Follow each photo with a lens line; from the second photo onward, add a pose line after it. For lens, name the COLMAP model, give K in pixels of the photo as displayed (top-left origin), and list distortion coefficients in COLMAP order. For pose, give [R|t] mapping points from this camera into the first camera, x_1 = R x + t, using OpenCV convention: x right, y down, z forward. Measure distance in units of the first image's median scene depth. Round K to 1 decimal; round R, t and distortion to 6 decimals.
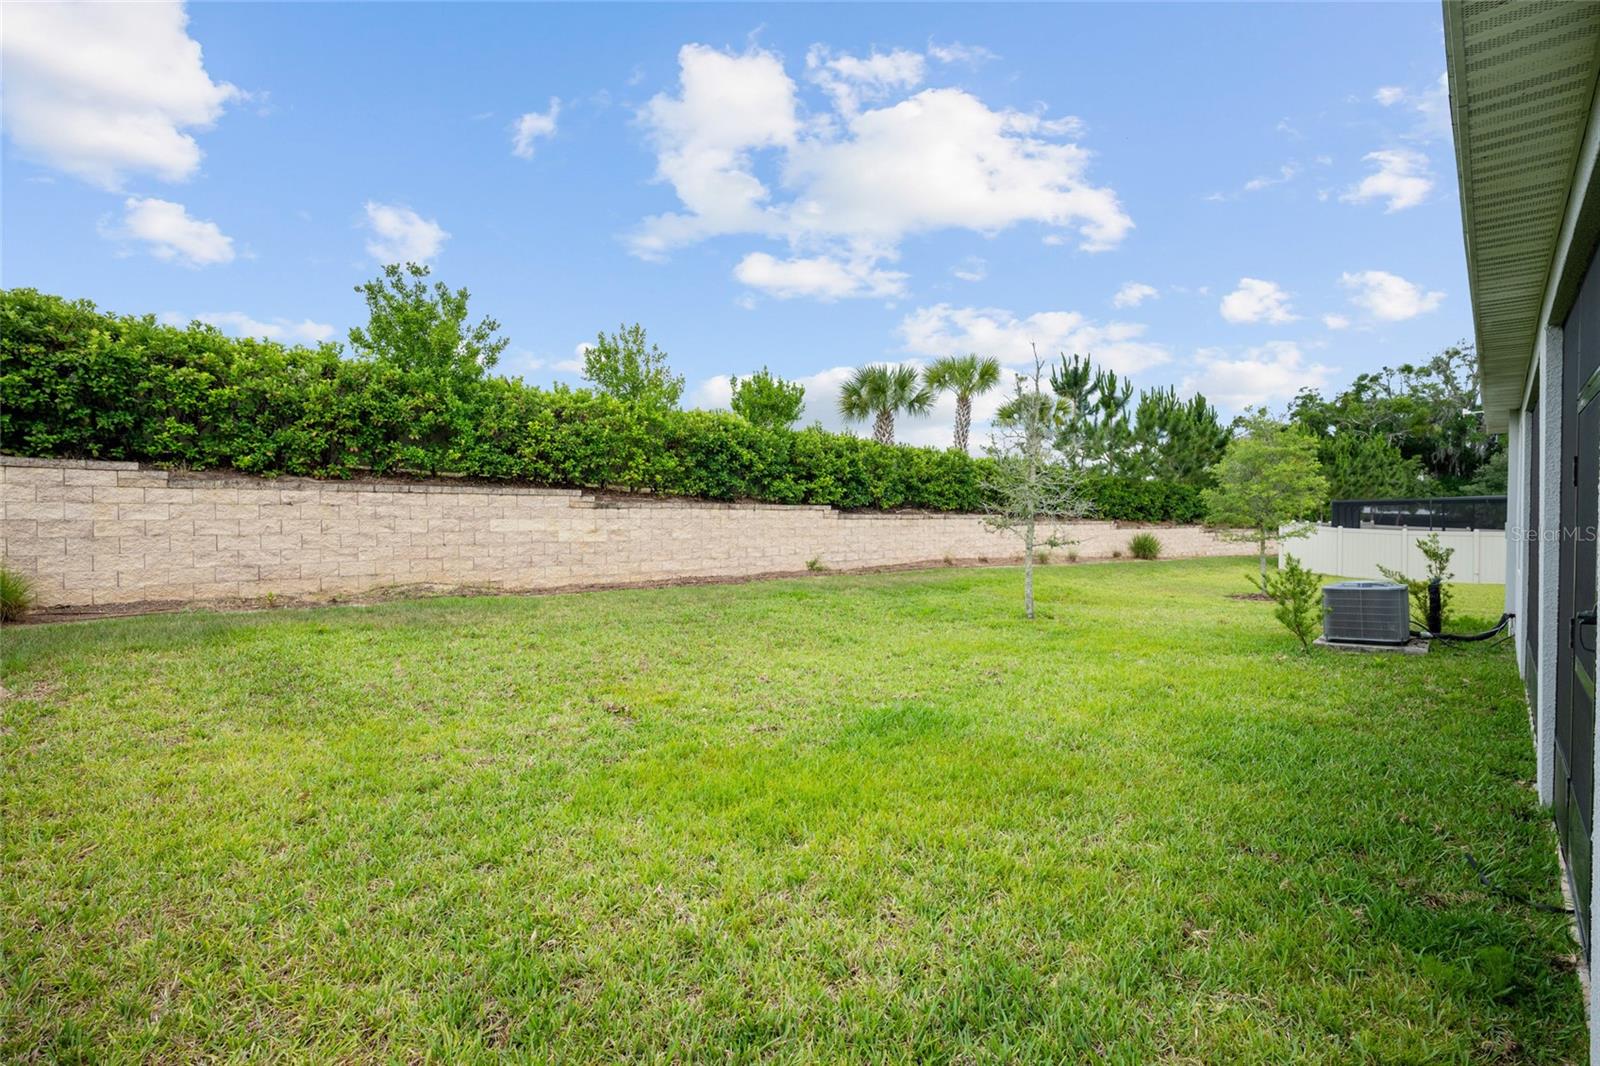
lens RADIAL K [[702.3, 0, 800.0], [0, 702.3, 533.0], [0, 0, 1]] dist [-0.015868, 0.000317]
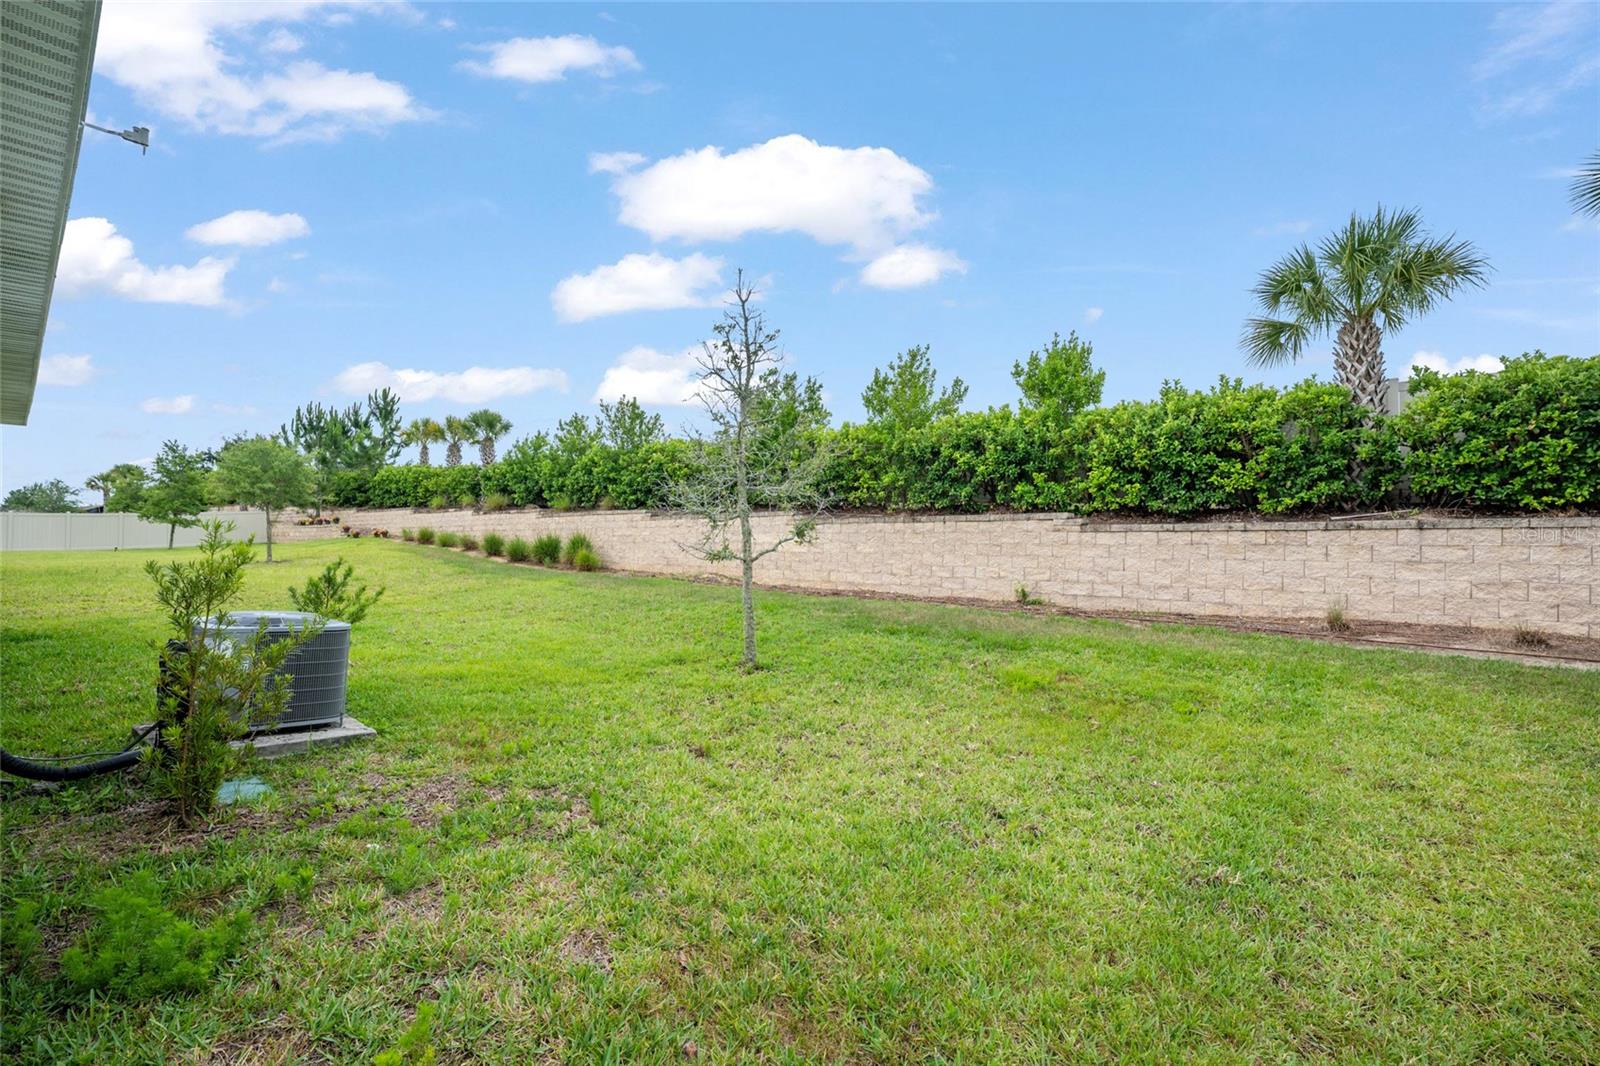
lens RADIAL K [[702.3, 0, 800.0], [0, 702.3, 533.0], [0, 0, 1]] dist [-0.015868, 0.000317]
pose [[0.066594, -0.007104, -0.997755, 0.728526], [-0.019129, 0.999782, -0.008395, -0.008667], [0.997597, 0.019645, 0.066443, 0.711910]]
